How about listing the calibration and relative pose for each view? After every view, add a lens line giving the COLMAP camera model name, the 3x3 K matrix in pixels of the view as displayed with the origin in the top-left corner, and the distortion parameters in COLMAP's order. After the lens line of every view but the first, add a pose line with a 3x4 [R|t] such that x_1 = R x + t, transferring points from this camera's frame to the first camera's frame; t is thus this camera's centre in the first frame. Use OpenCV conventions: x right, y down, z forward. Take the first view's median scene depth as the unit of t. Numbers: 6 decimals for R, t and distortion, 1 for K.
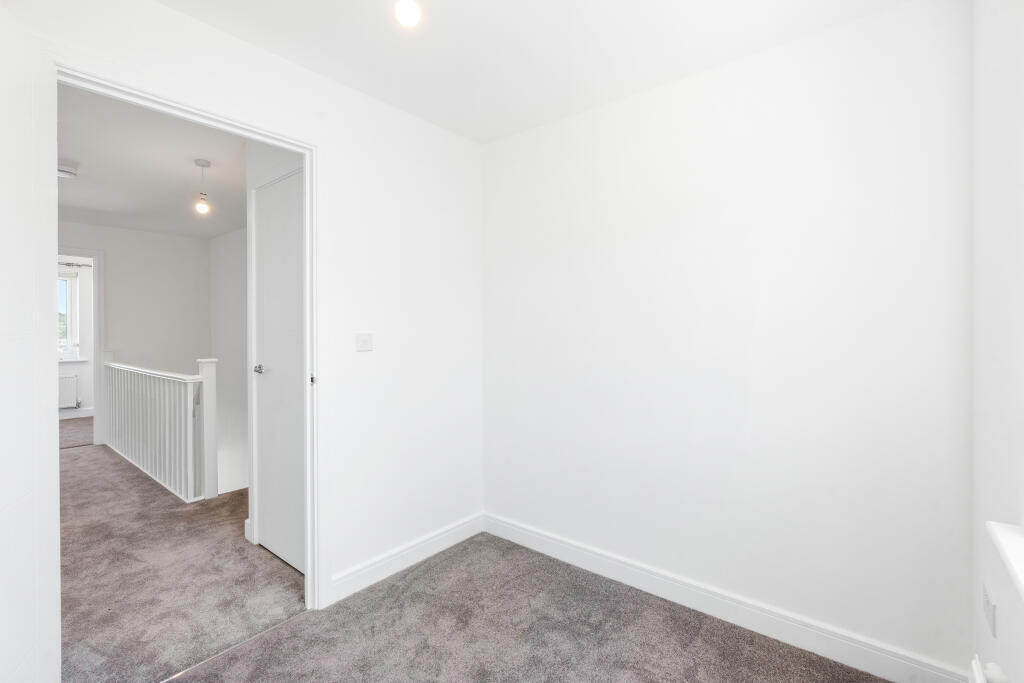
lens RADIAL K [[470.2, 0, 505.2], [0, 470.2, 334.4], [0, 0, 1]] dist [-0.015470, 0.000170]
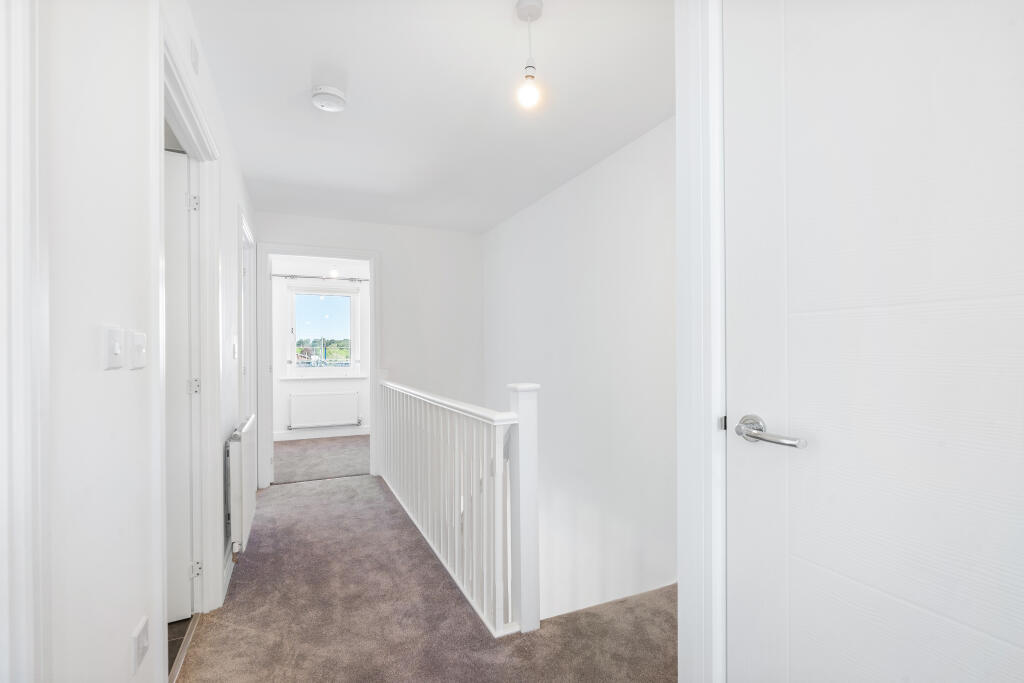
lens RADIAL K [[470.2, 0, 510.7], [0, 470.2, 349.9], [0, 0, 1]] dist [-0.015470, 0.000170]
pose [[0.904228, -0.005288, -0.427018, -0.392814], [0.001646, 0.999959, -0.008898, 0.015513], [0.427047, 0.007343, 0.904199, 0.458094]]
